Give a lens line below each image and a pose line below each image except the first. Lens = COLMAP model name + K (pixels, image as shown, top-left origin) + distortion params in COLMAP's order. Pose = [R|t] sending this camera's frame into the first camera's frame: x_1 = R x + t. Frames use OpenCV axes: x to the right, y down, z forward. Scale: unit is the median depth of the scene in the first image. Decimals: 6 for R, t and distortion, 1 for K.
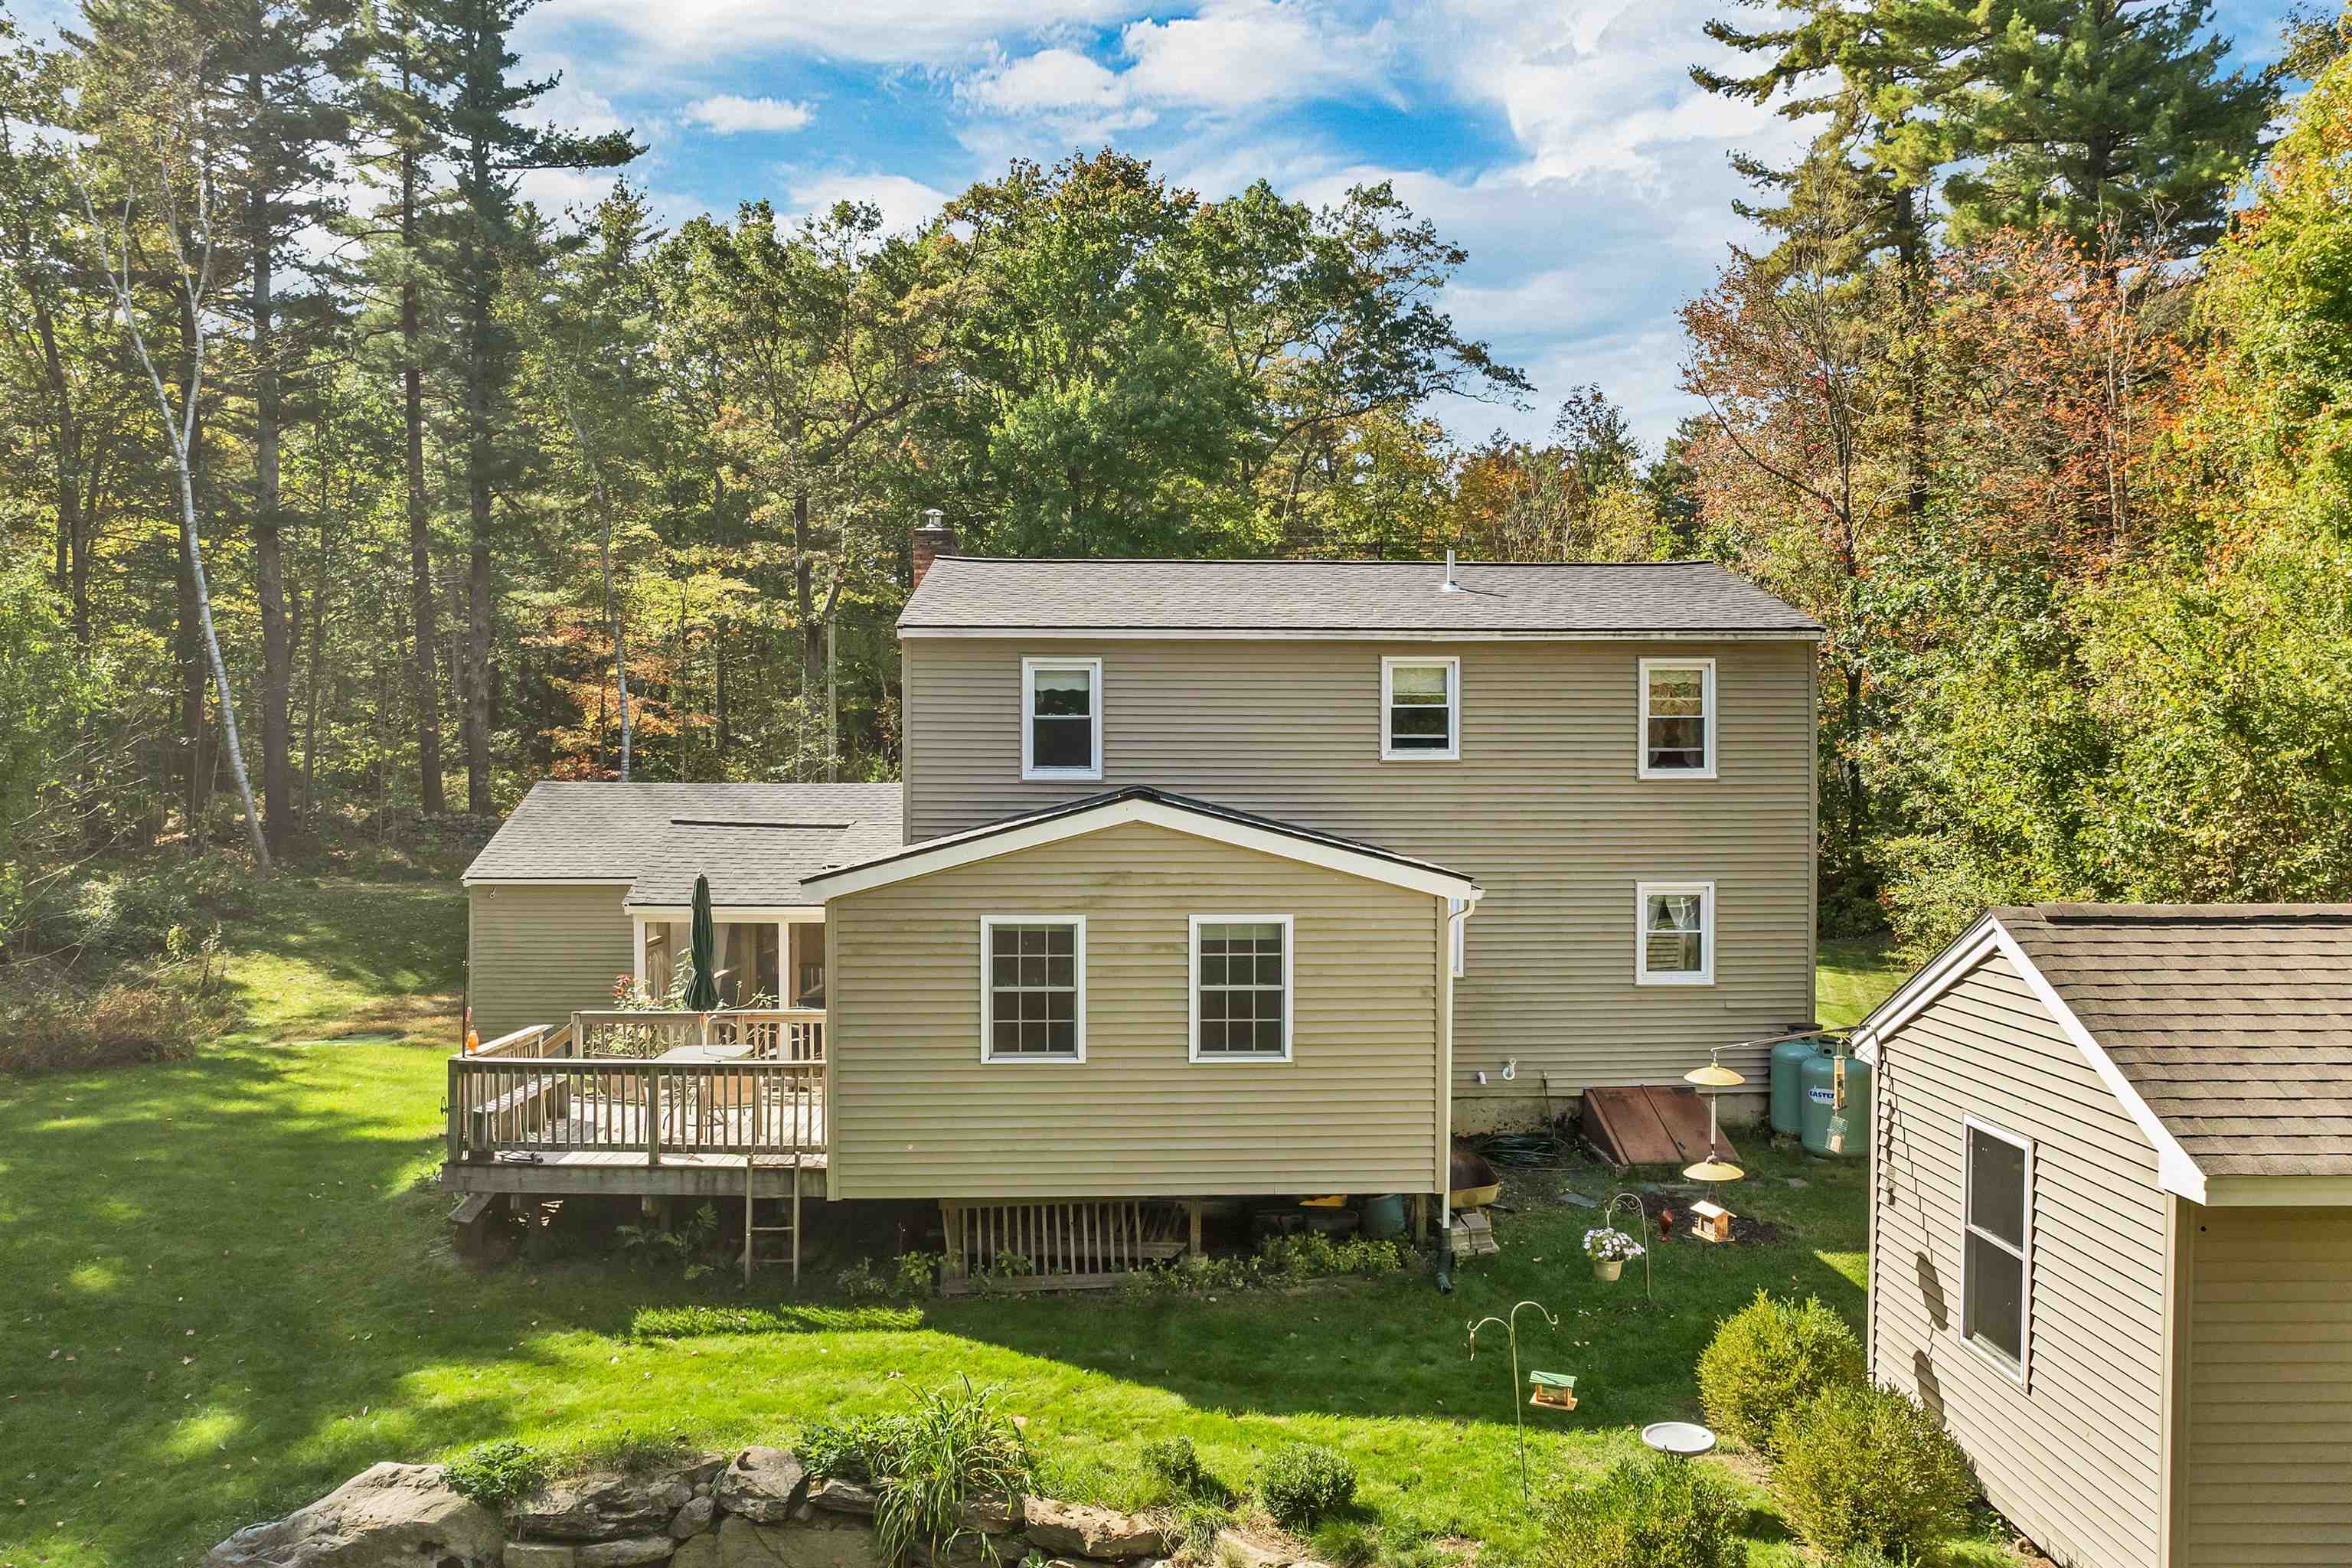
lens RADIAL K [[1733.9, 0, 1176.0], [0, 1733.9, 784.0], [0, 0, 1]] dist [-0.084086, 0.051739]
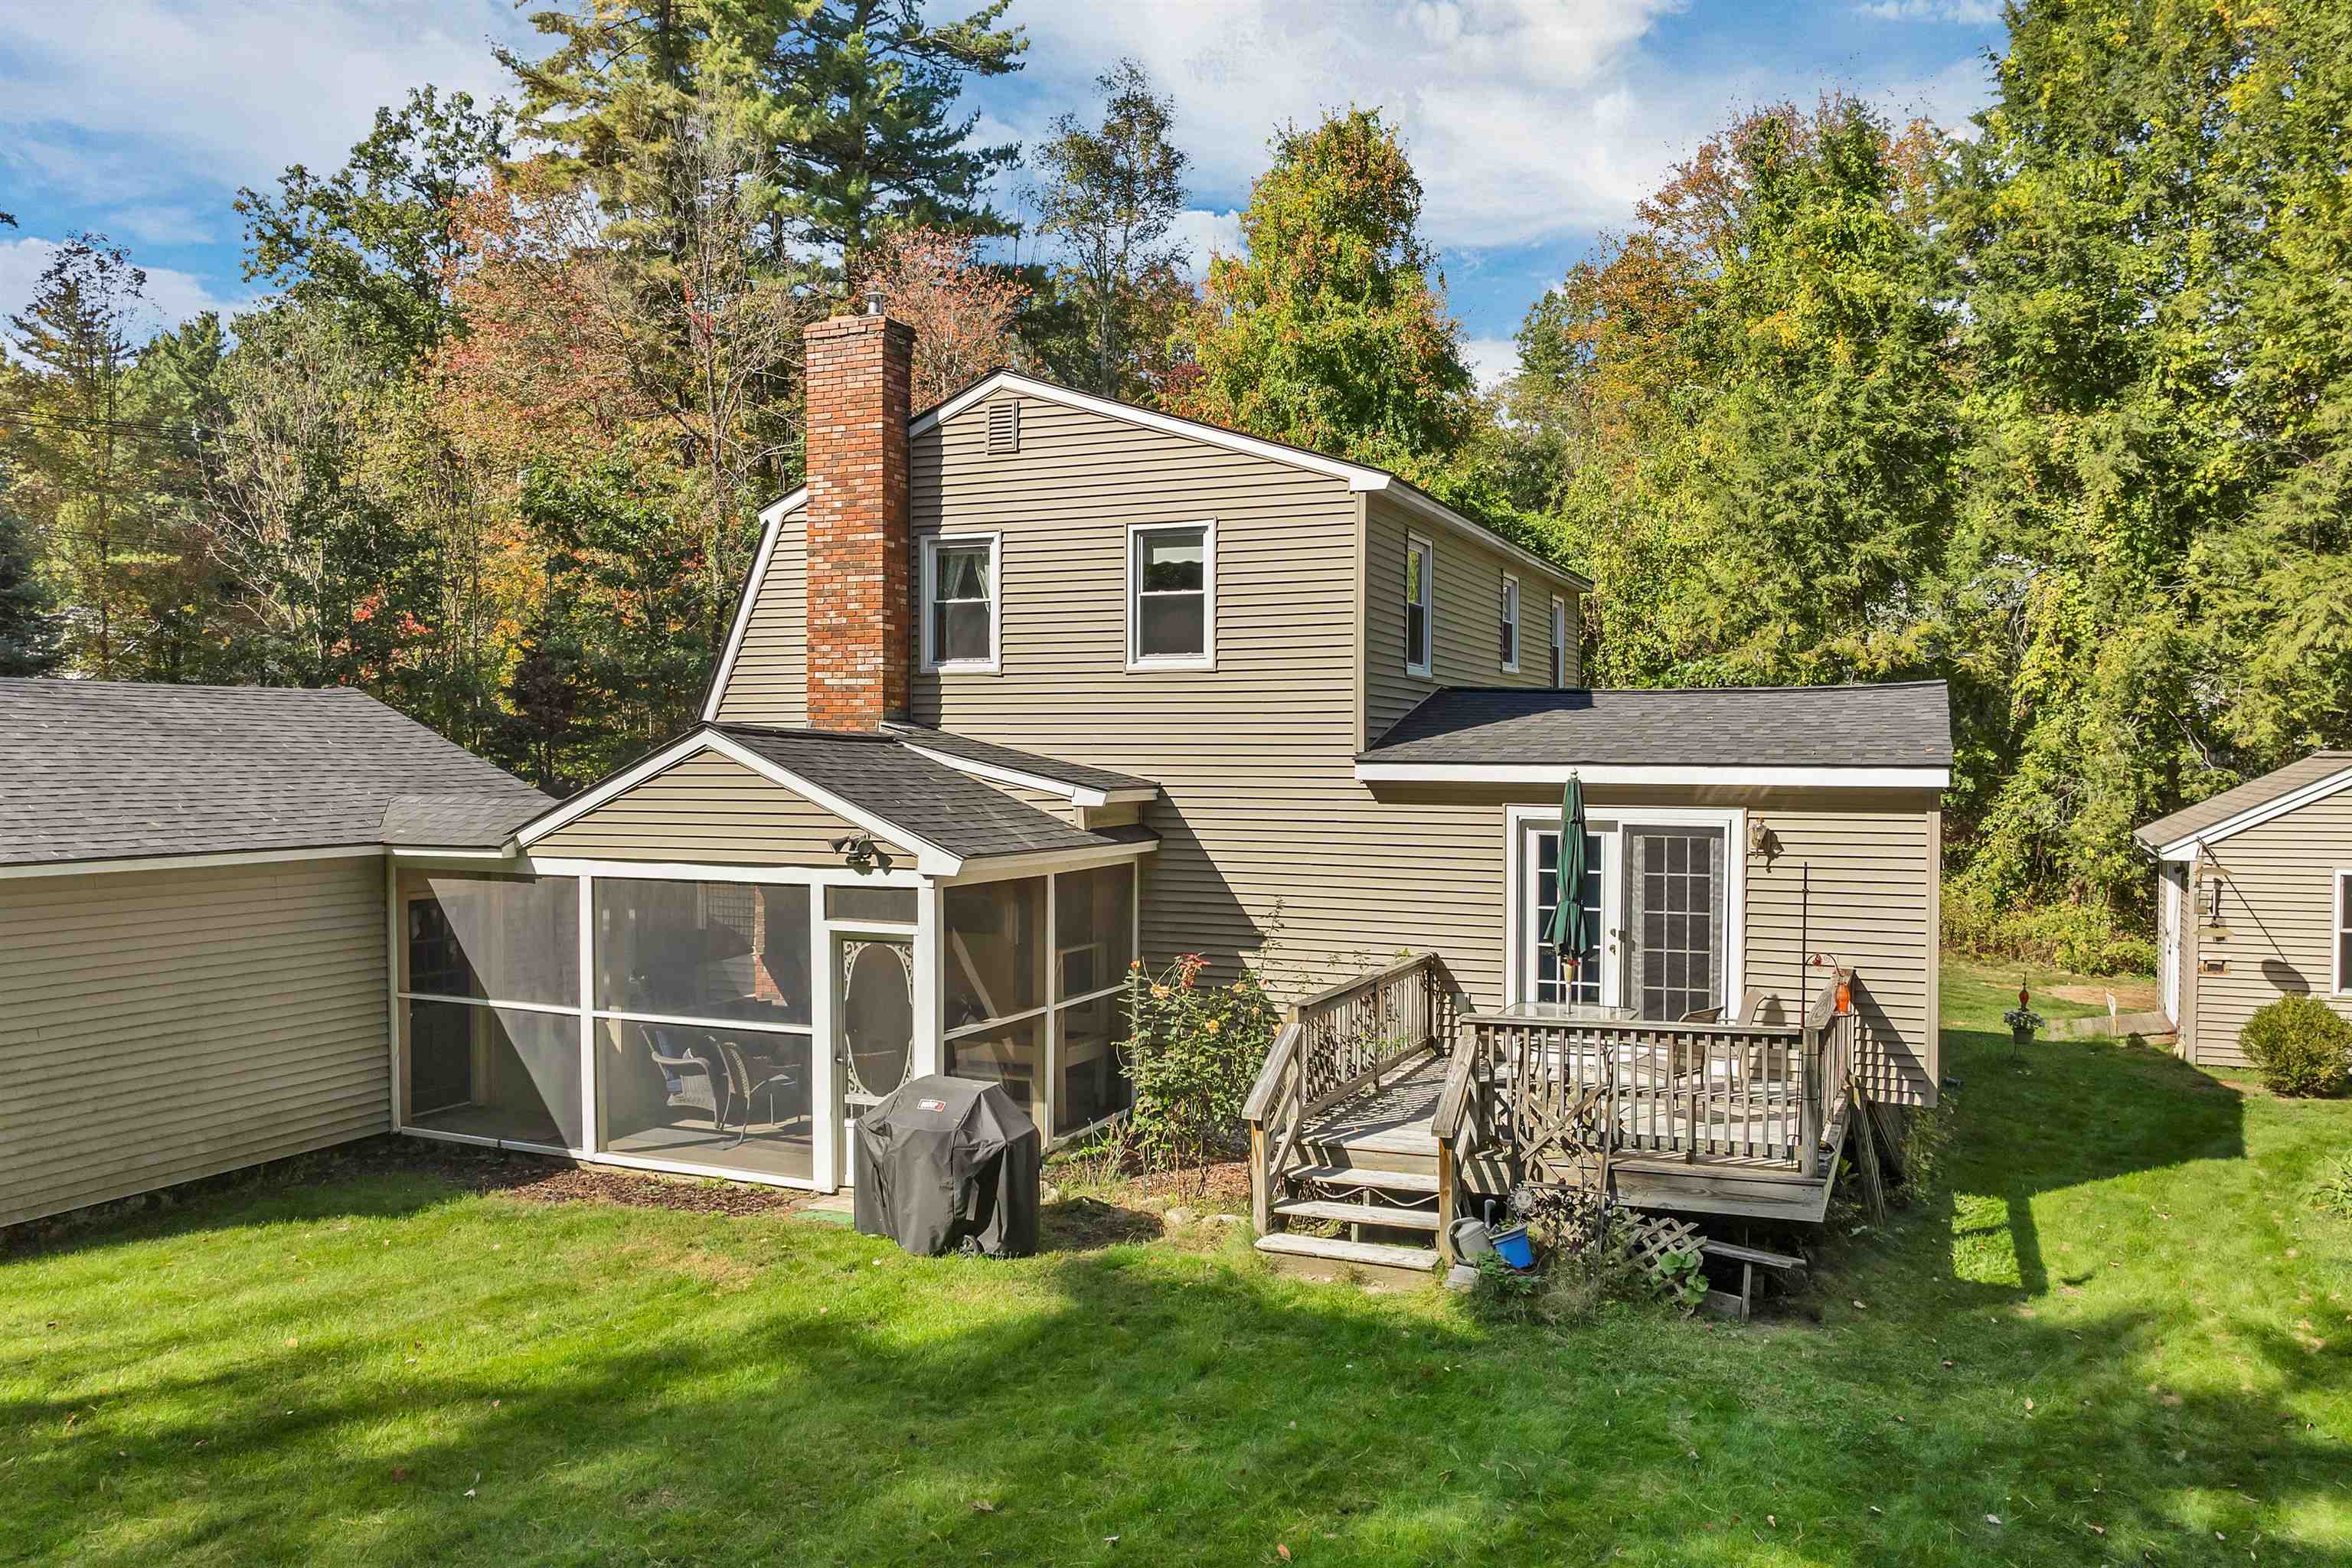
lens RADIAL K [[1733.9, 0, 1176.0], [0, 1733.9, 784.0], [0, 0, 1]] dist [-0.084086, 0.051739]
pose [[0.425485, -0.019118, 0.904764, -1.366055], [0.000345, 0.999780, 0.020964, 0.056141], [-0.904965, -0.008608, 0.425398, 1.114508]]
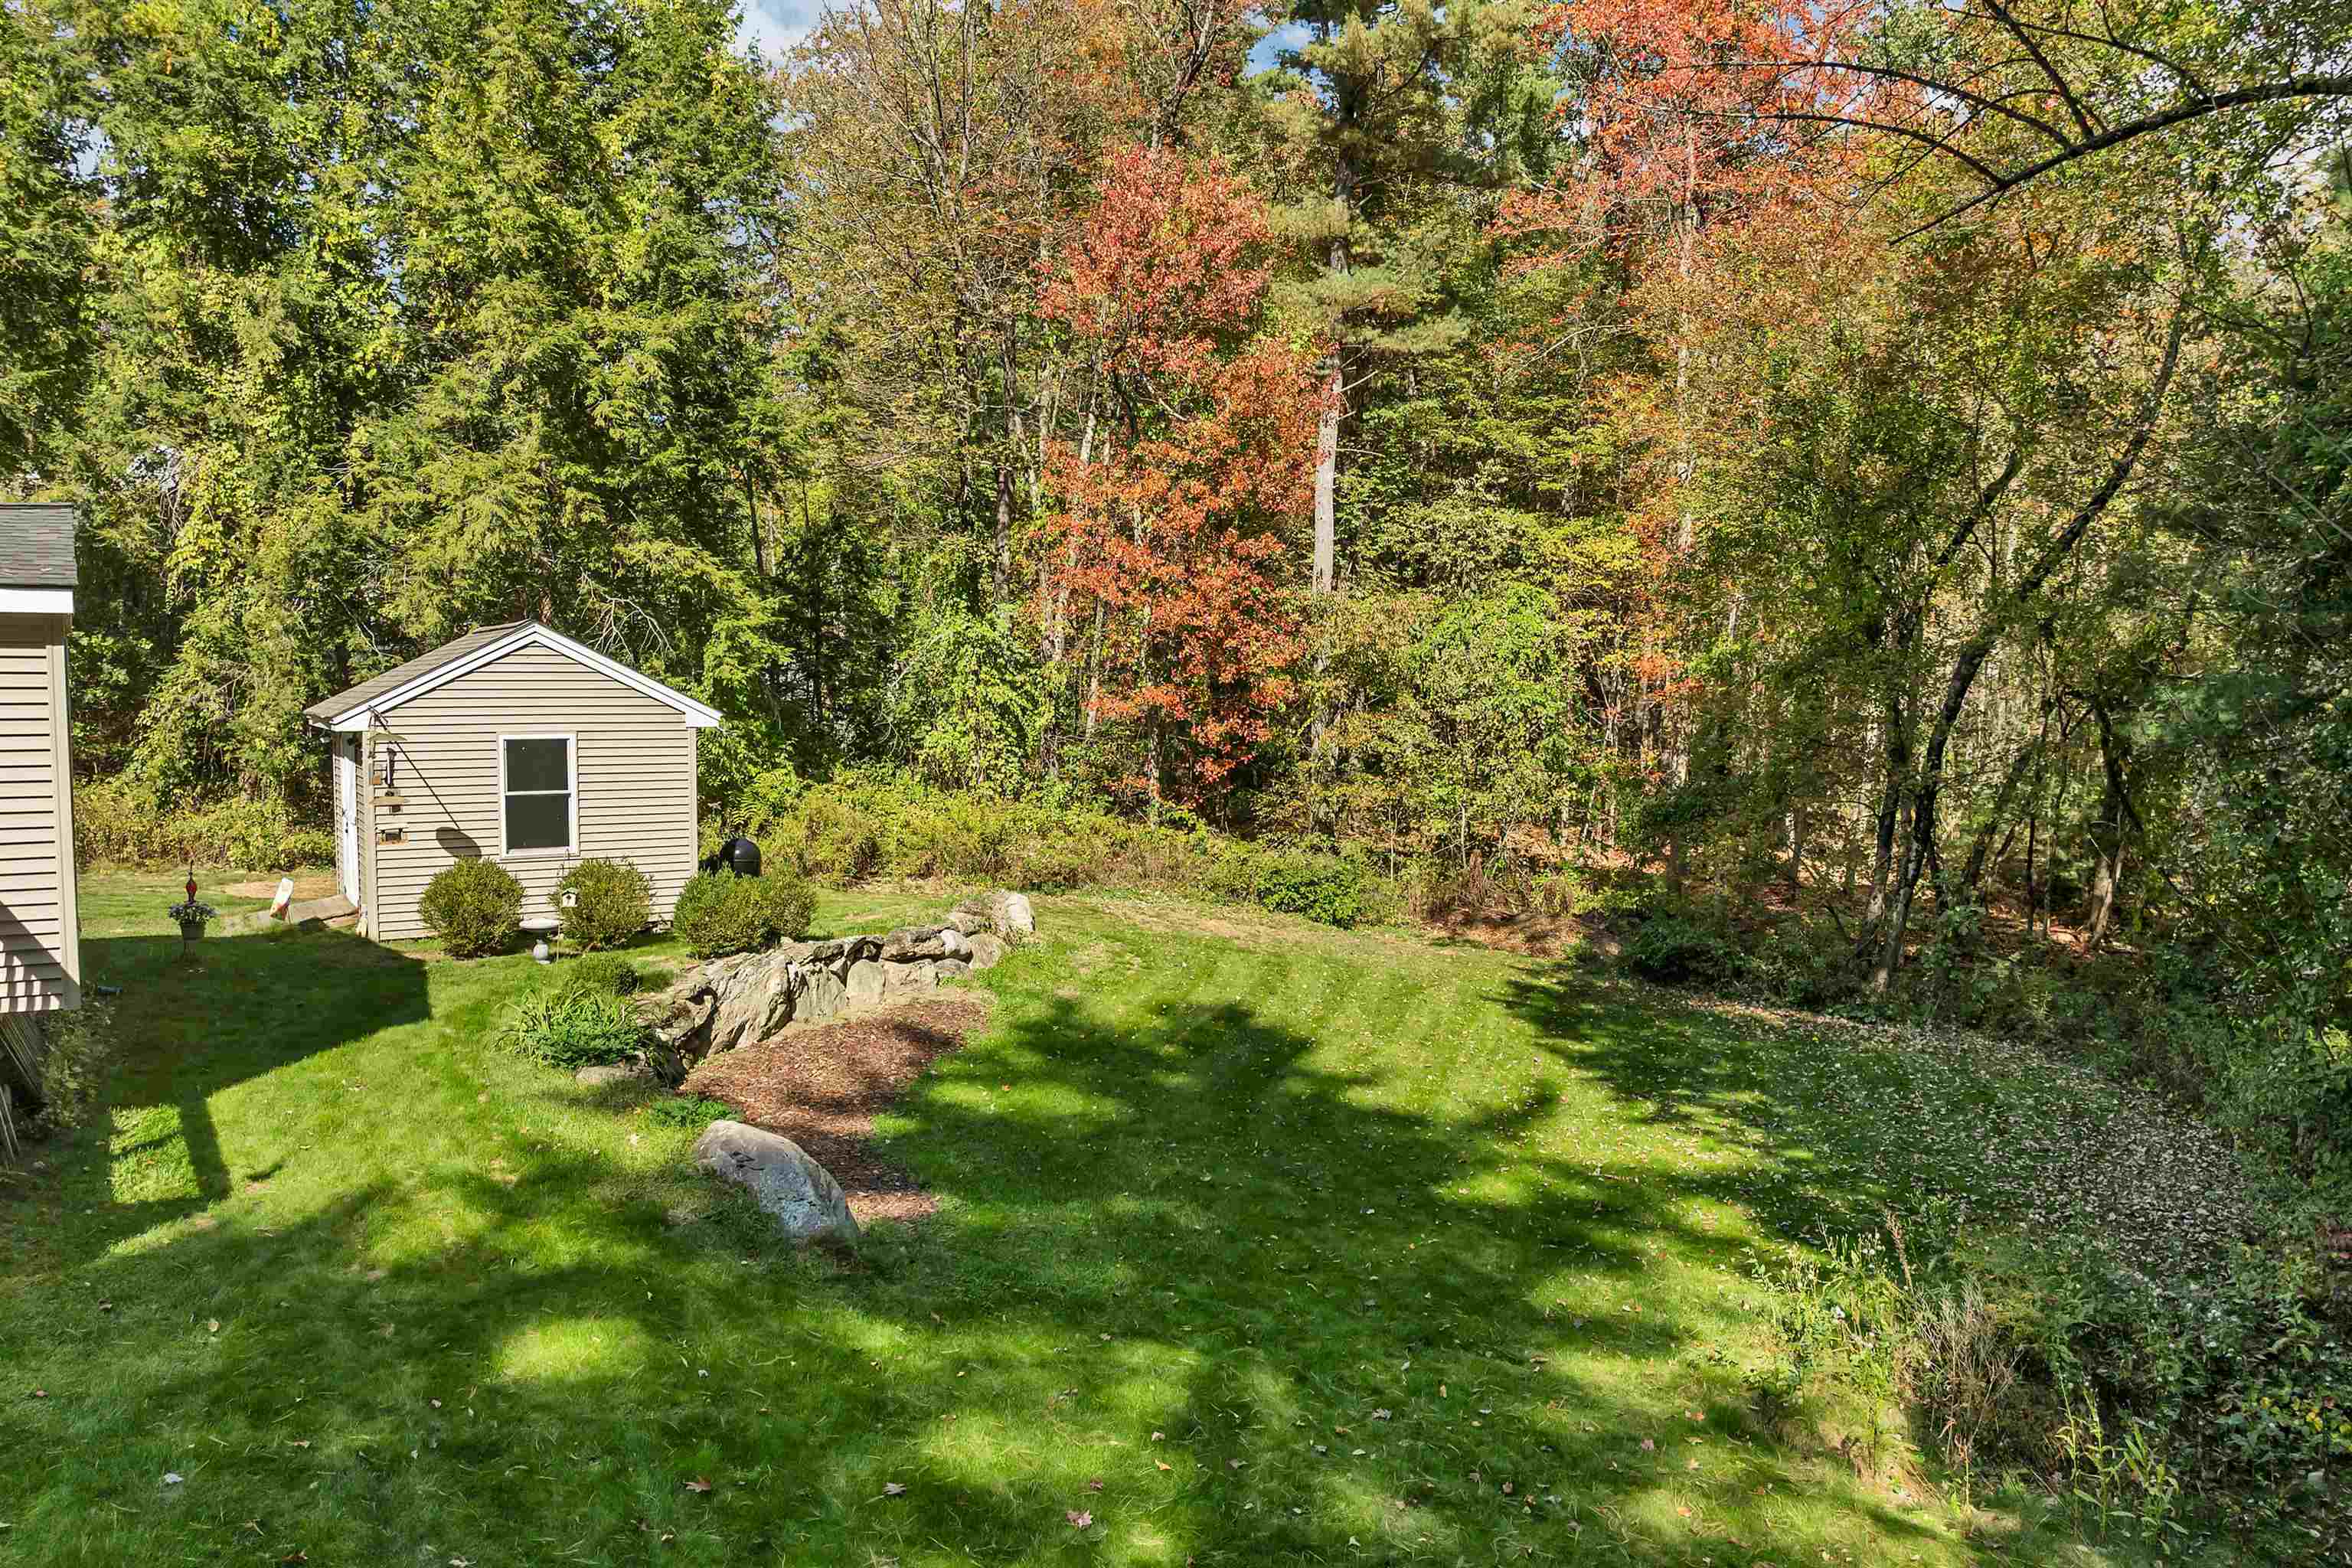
lens RADIAL K [[1704.2, 0, 1176.0], [0, 1704.2, 784.0], [0, 0, 1]] dist [-0.049089, 0.021732]
pose [[-0.523020, -0.052540, 0.850699, -1.231940], [0.000924, 0.998063, 0.062210, 0.109863], [-0.852320, 0.033323, -0.521958, 1.101605]]
